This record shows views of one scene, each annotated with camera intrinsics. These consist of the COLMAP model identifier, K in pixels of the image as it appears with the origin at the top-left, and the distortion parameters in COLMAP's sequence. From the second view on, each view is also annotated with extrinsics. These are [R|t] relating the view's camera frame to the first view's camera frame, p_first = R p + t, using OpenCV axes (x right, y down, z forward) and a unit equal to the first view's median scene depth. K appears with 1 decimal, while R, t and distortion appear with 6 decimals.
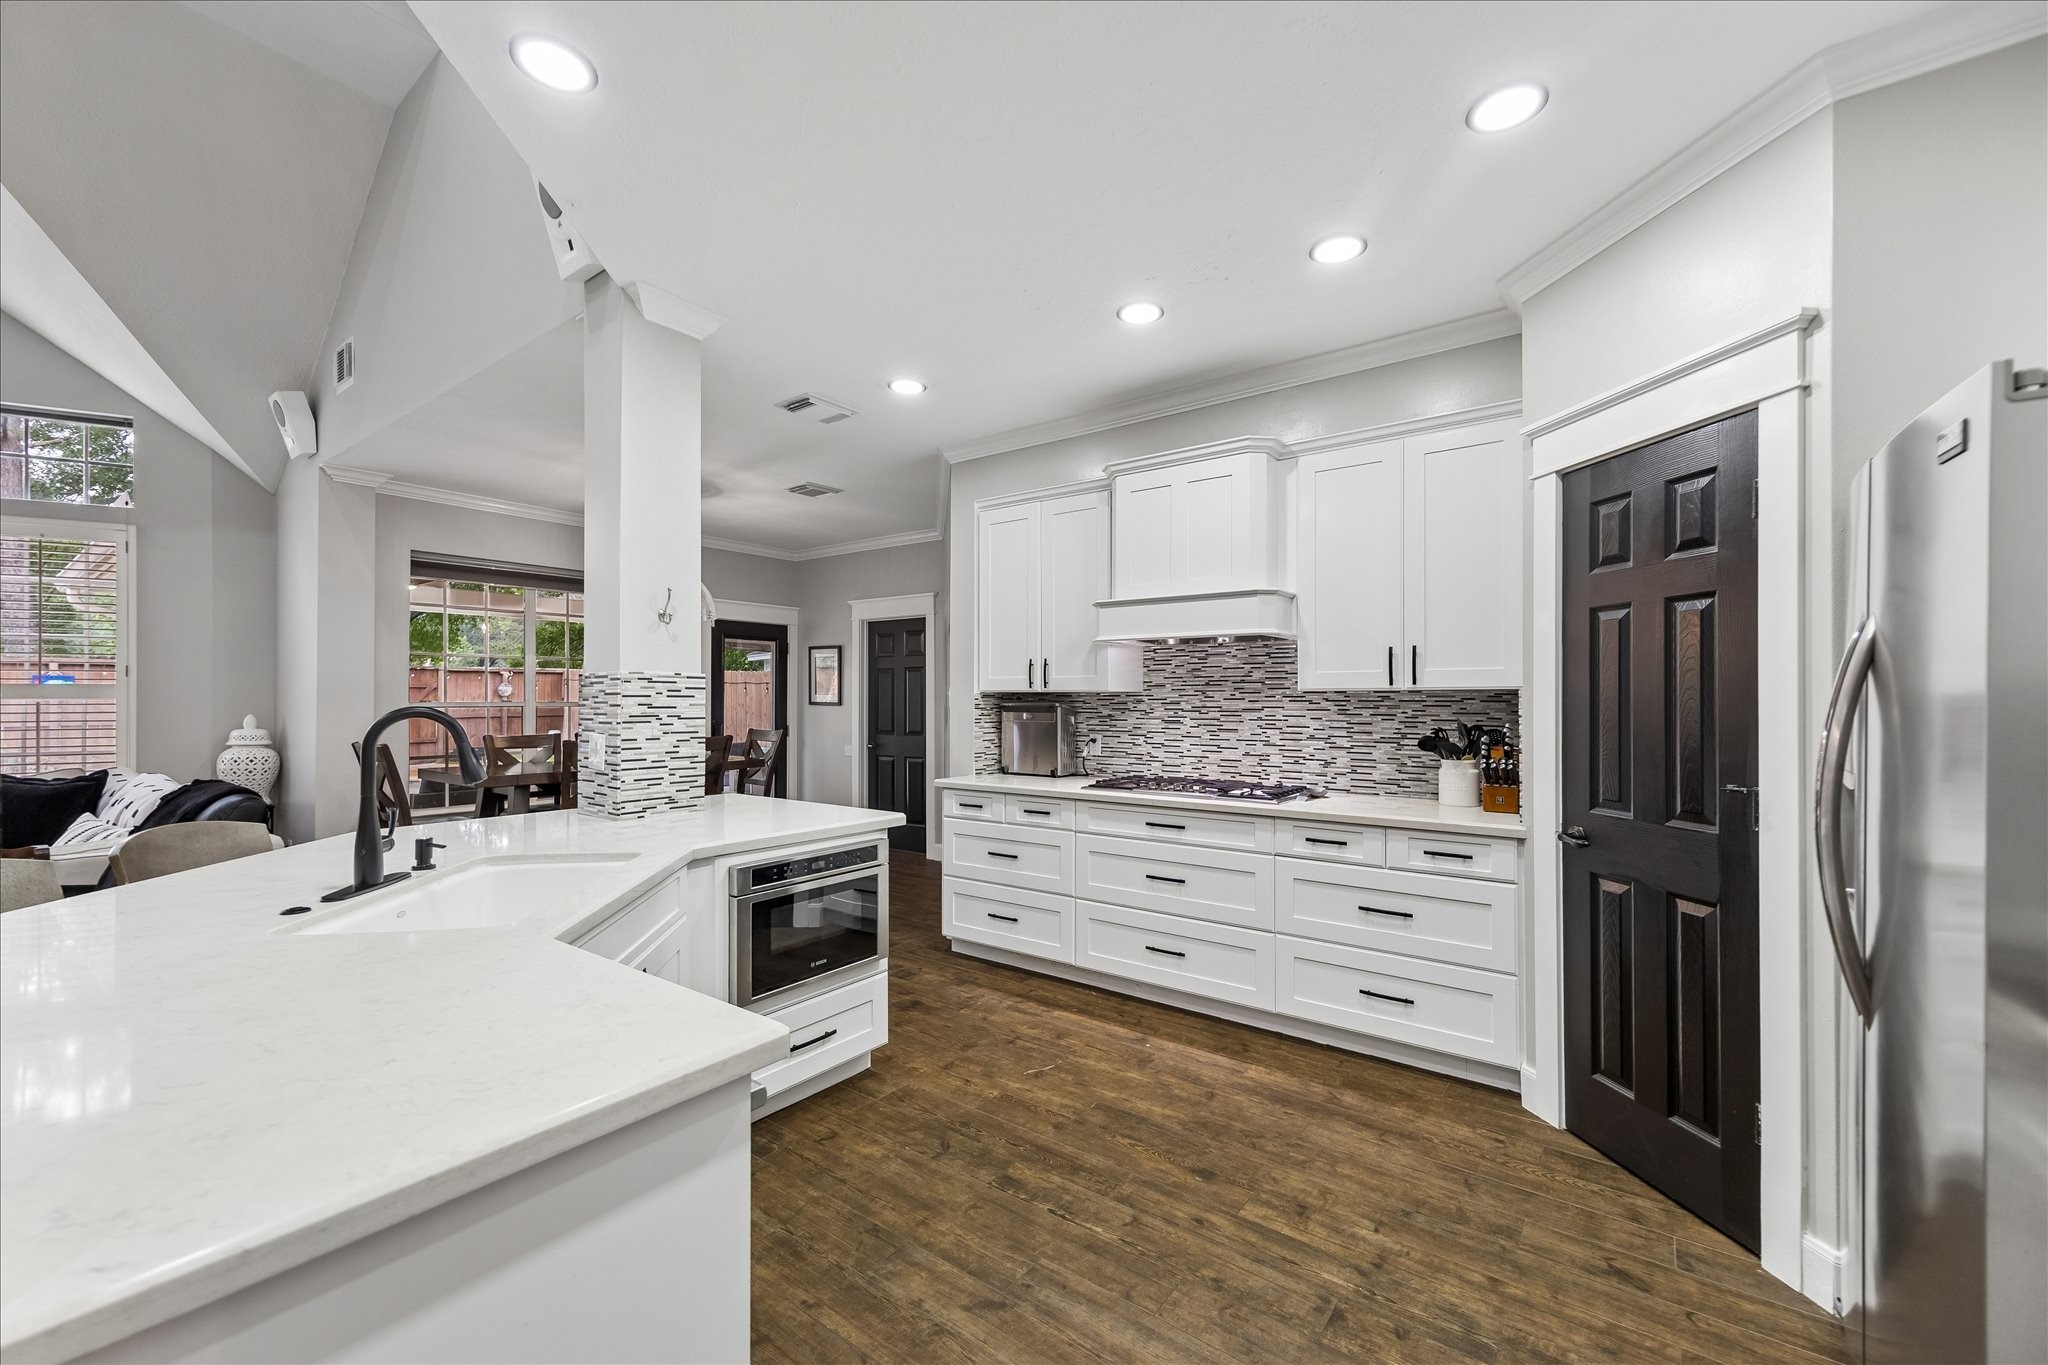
lens RADIAL K [[815.4, 0, 1013.9], [0, 815.4, 702.7], [0, 0, 1]] dist [0.001631, -0.000517]
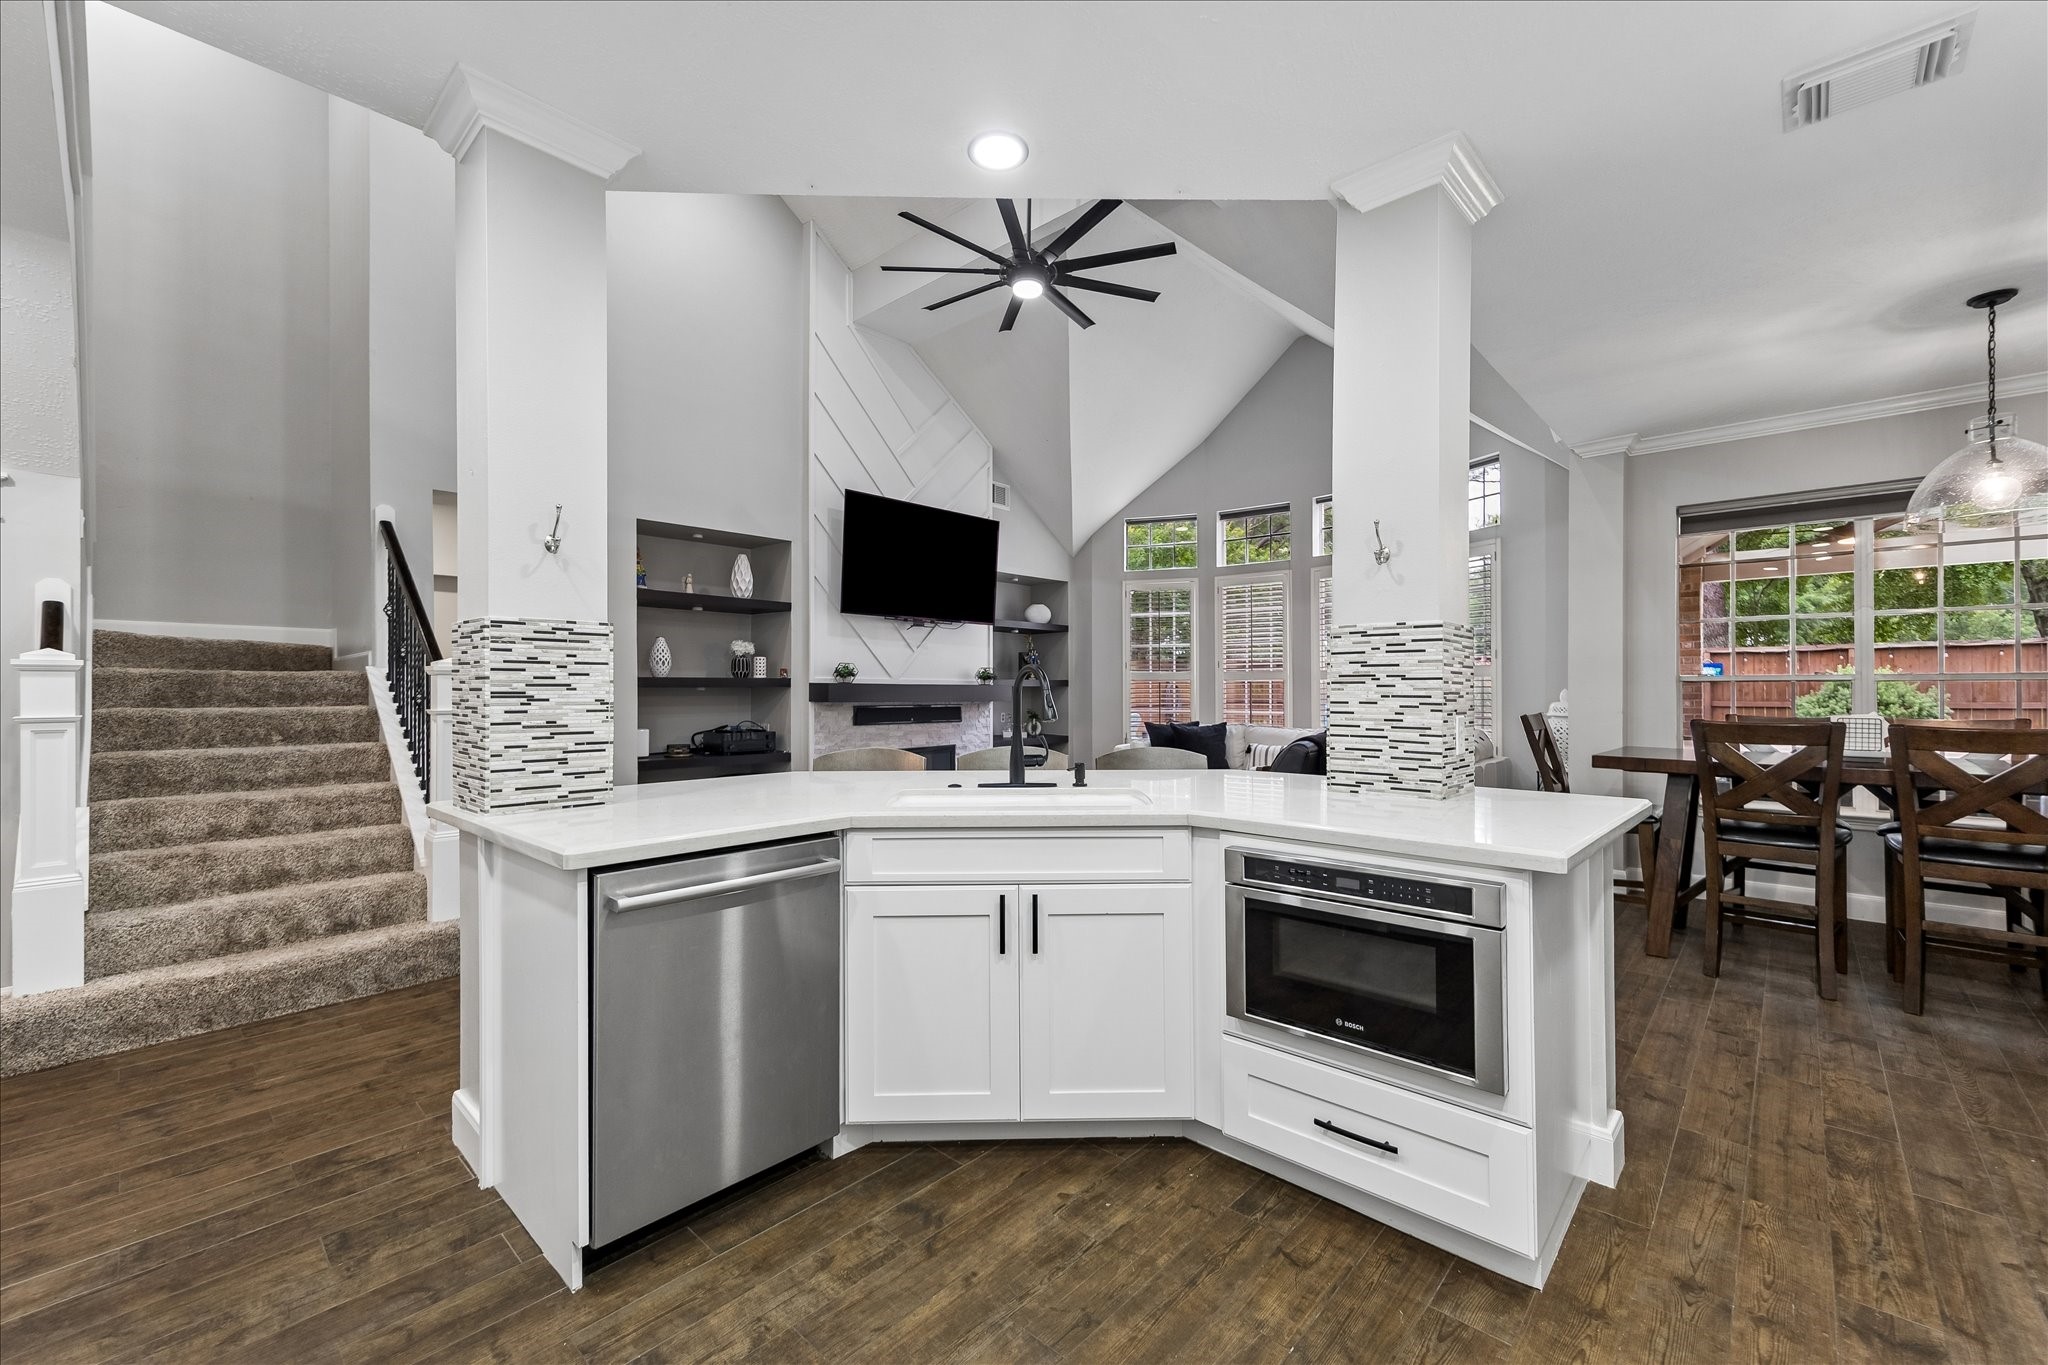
lens RADIAL K [[815.4, 0, 1029.4], [0, 815.4, 687.8], [0, 0, 1]] dist [0.001631, -0.000517]
pose [[-0.083991, -0.001246, -0.996466, 0.436267], [-0.001027, 0.999999, -0.001164, 0.030348], [0.996466, 0.000926, -0.083992, 0.721937]]
